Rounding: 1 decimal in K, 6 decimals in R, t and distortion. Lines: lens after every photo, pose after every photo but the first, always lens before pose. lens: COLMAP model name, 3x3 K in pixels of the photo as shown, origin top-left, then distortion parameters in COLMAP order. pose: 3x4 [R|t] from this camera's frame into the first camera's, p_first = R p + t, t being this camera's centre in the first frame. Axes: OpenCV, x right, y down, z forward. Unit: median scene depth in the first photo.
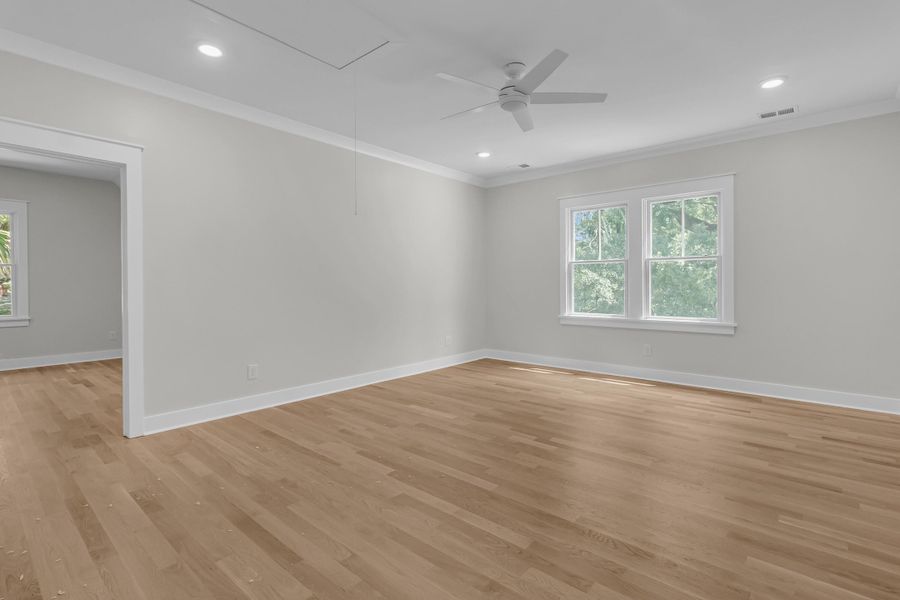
lens RADIAL K [[422.1, 0, 454.6], [0, 422.1, 278.1], [0, 0, 1]] dist [-0.001969, 0.000120]
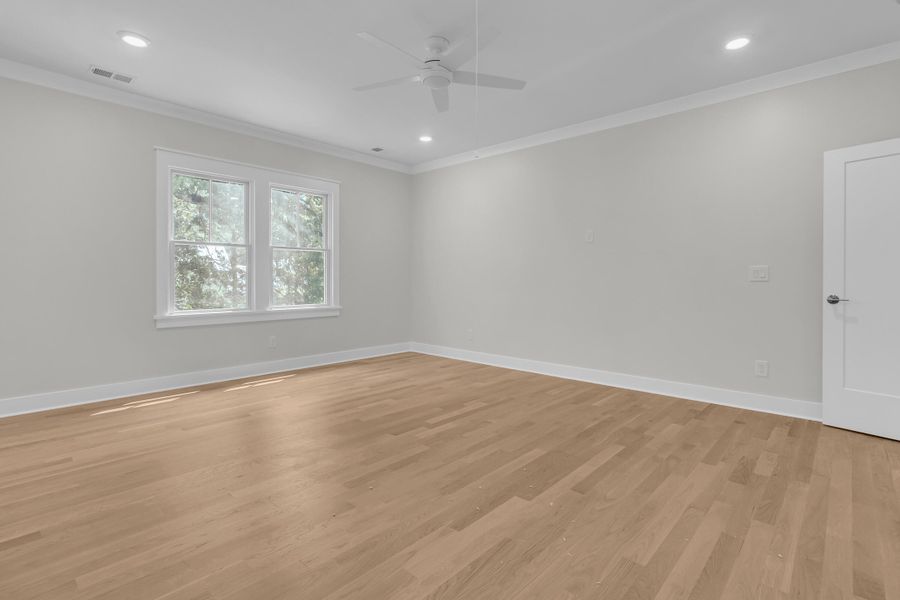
lens RADIAL K [[422.1, 0, 454.6], [0, 422.1, 278.1], [0, 0, 1]] dist [-0.001969, 0.000120]
pose [[0.048020, 0.004467, 0.998836, -0.829980], [-0.019396, 0.999806, -0.003539, 0.036696], [-0.998658, -0.019204, 0.048097, 0.942986]]
